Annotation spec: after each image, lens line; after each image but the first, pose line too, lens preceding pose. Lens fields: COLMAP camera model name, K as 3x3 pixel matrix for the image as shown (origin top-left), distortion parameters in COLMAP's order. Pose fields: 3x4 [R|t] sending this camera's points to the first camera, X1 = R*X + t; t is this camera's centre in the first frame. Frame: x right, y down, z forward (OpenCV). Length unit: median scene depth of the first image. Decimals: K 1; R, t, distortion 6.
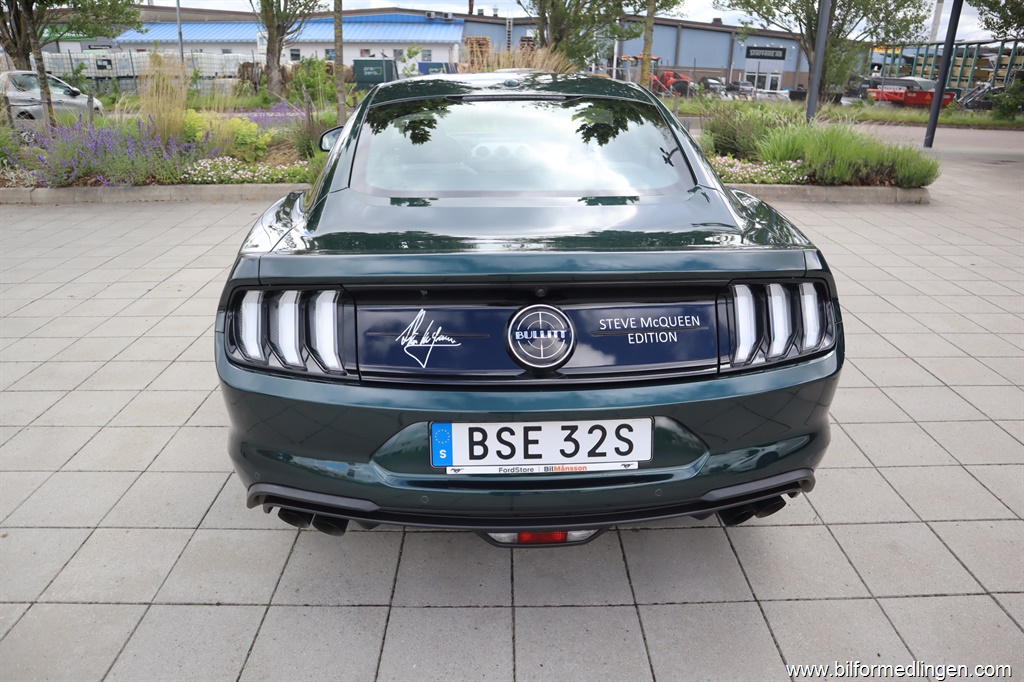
lens RADIAL K [[713.1, 0, 512.0], [0, 713.1, 341.0], [0, 0, 1]] dist [-0.120920, 0.074943]
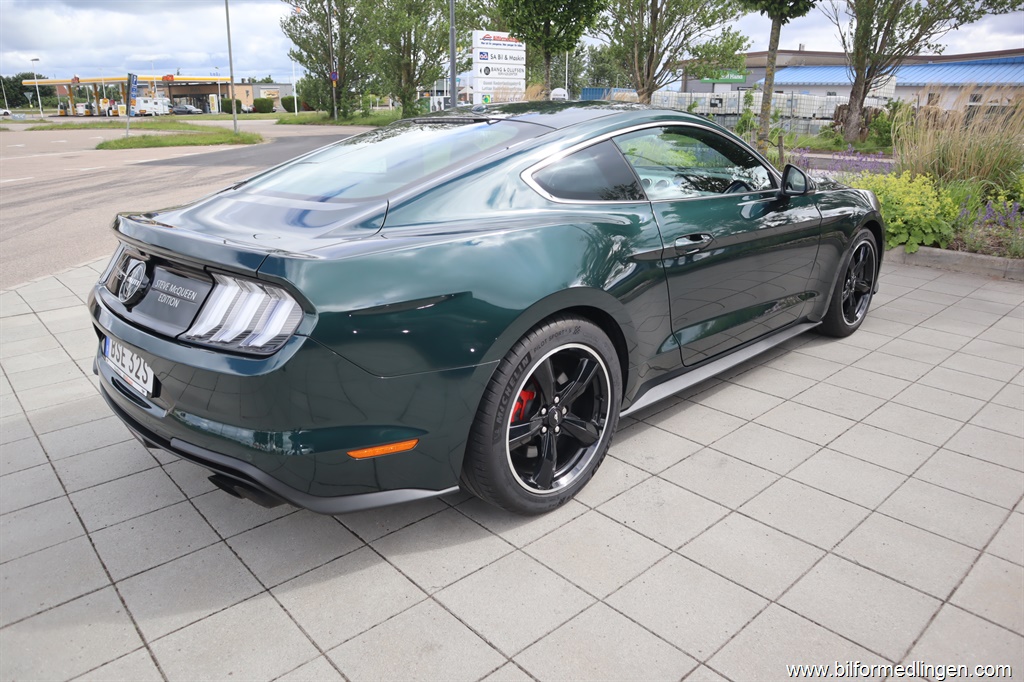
lens RADIAL K [[713.1, 0, 512.0], [0, 713.1, 341.0], [0, 0, 1]] dist [-0.120920, 0.074943]
pose [[0.647546, 0.232480, -0.725698, 1.481279], [-0.273025, 0.959884, 0.063880, -0.176721], [0.711437, 0.156768, 0.685041, 0.575950]]
